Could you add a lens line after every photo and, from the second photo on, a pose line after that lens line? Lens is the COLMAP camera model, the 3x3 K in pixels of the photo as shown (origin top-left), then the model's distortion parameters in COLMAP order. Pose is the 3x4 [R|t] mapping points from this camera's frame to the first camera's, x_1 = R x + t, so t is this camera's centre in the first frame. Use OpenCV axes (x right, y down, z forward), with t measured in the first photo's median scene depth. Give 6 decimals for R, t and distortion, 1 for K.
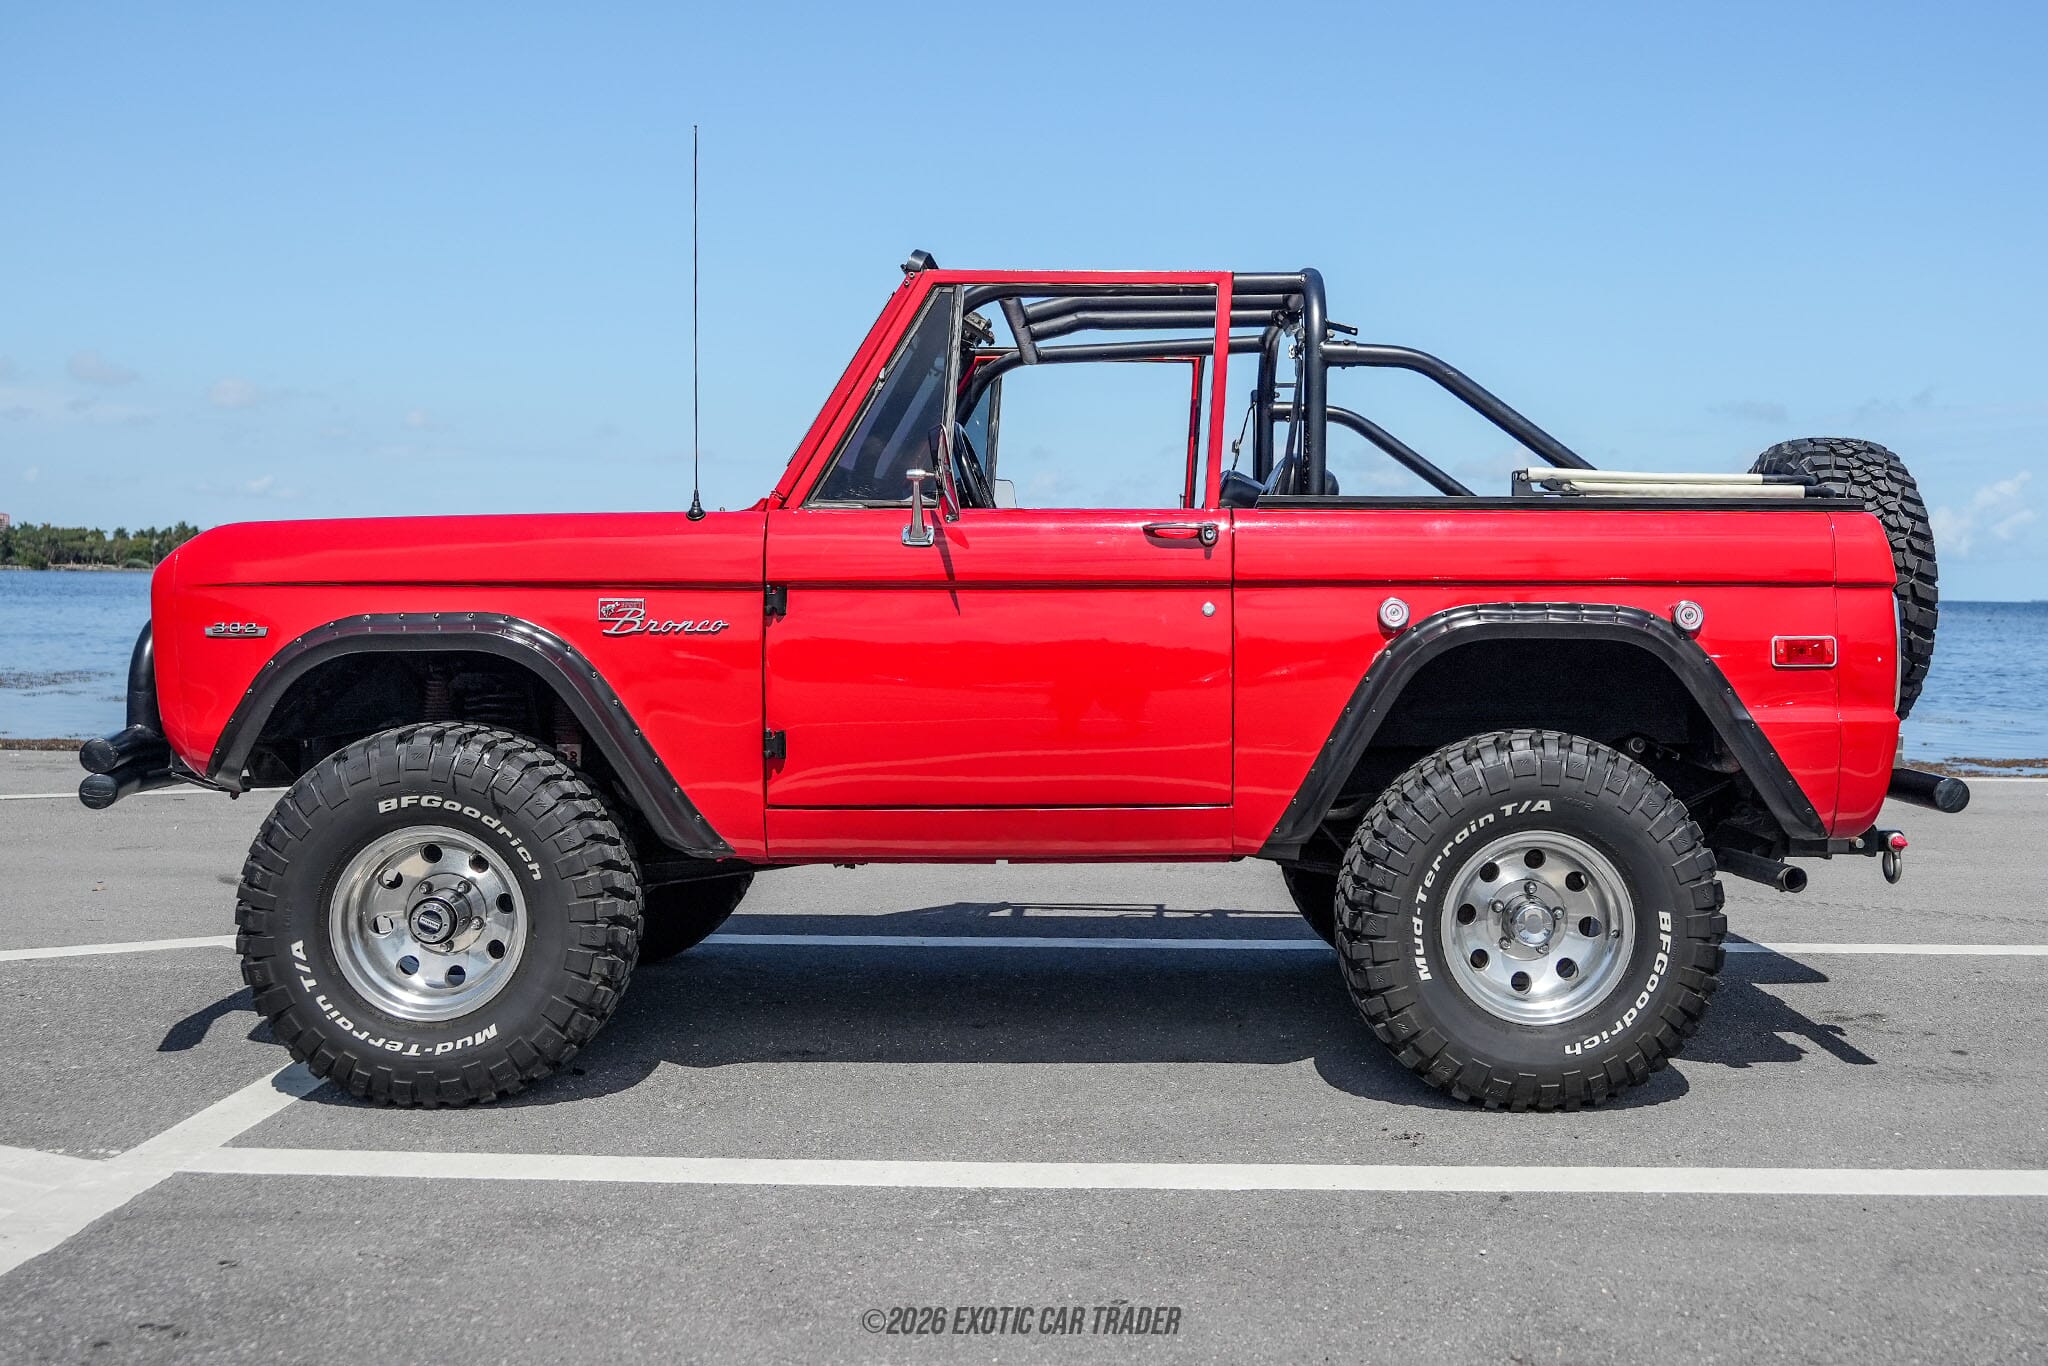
lens RADIAL K [[1484.6, 0, 1194.9], [0, 1484.6, 619.5], [0, 0, 1]] dist [-0.013729, 0.002131]
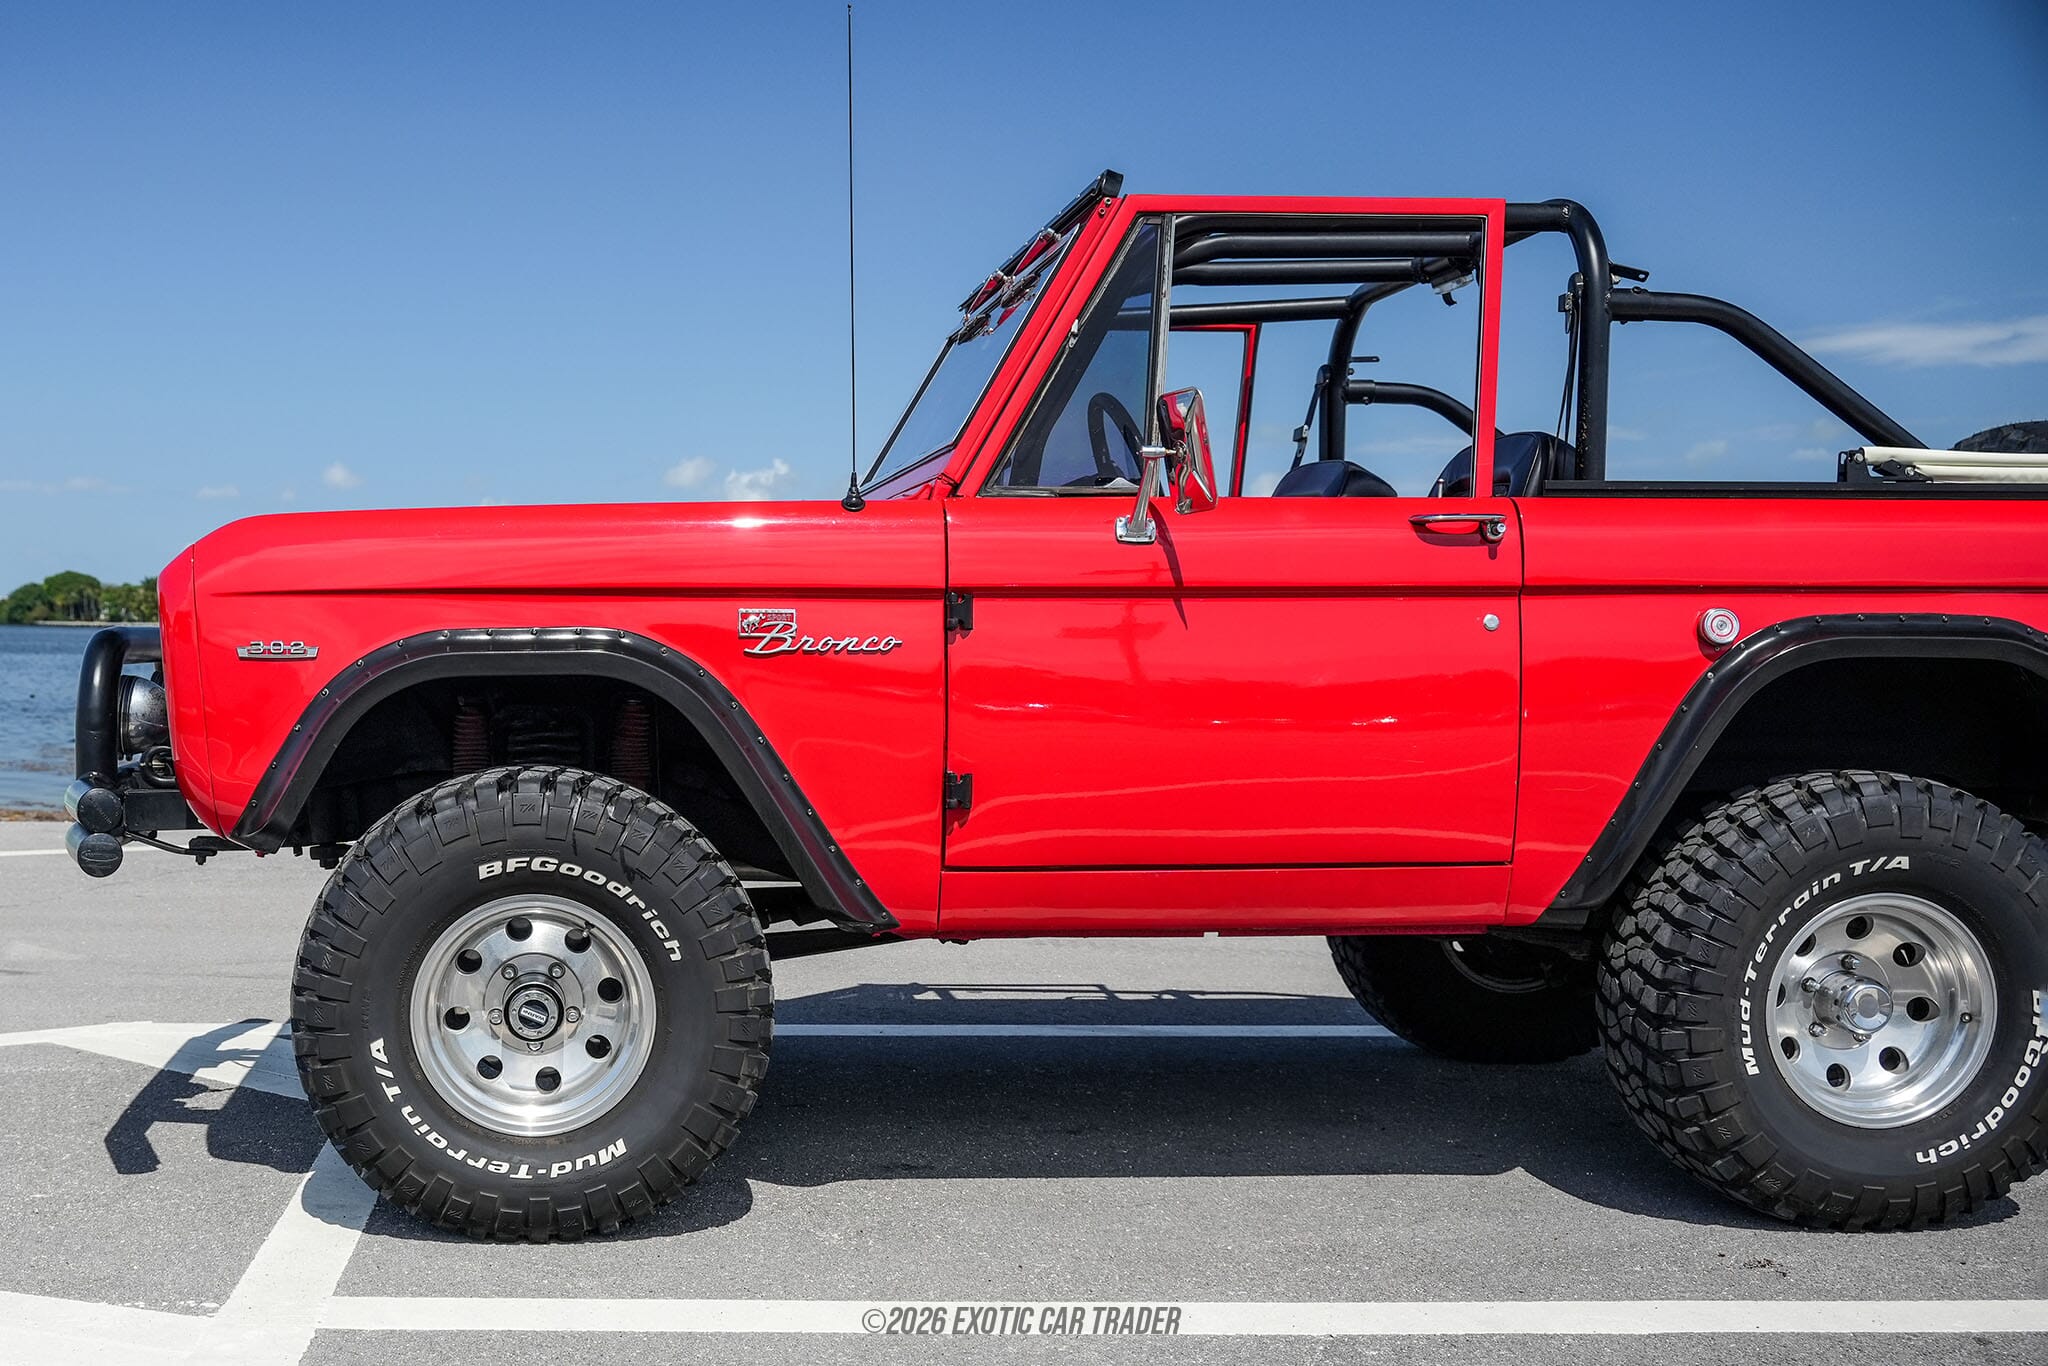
lens RADIAL K [[1721.6, 0, 1021.2], [0, 1721.6, 753.0], [0, 0, 1]] dist [-0.004852, 0.002278]
pose [[0.999782, -0.003460, 0.020568, -0.265123], [0.002296, 0.998409, 0.056343, 0.010796], [-0.020730, -0.056283, 0.998200, 0.068063]]
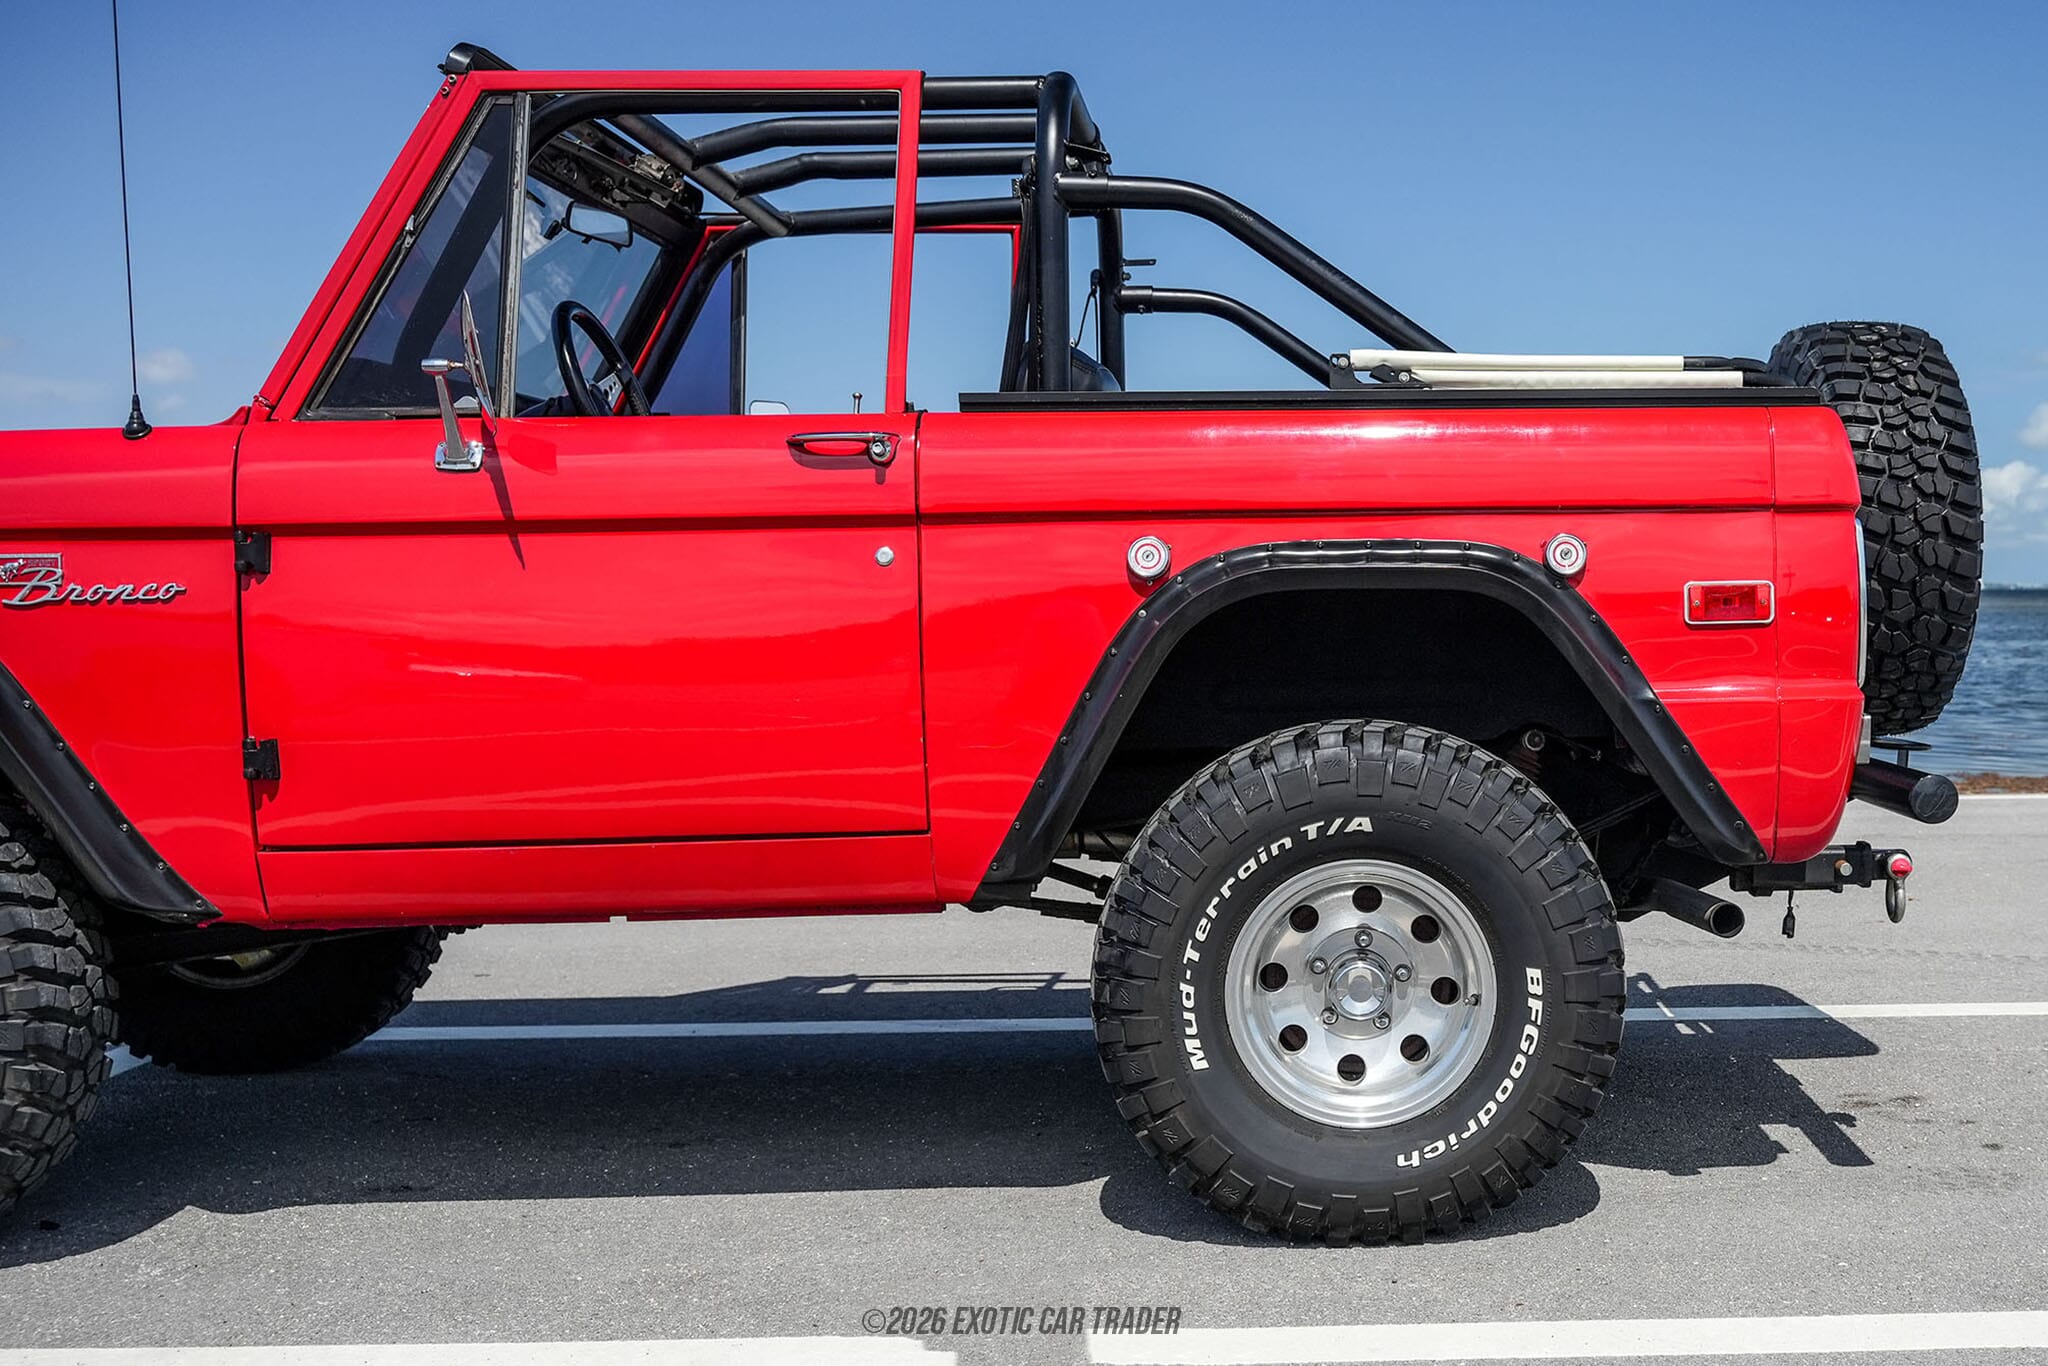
lens RADIAL K [[1920.4, 0, 1275.7], [0, 1920.4, 716.8], [0, 0, 1]] dist [-0.008115, -0.011447]
pose [[0.999173, -0.018759, 0.036073, 0.159848], [0.016630, 0.998152, 0.058448, 0.018959], [-0.037103, -0.057800, 0.997638, 0.081635]]
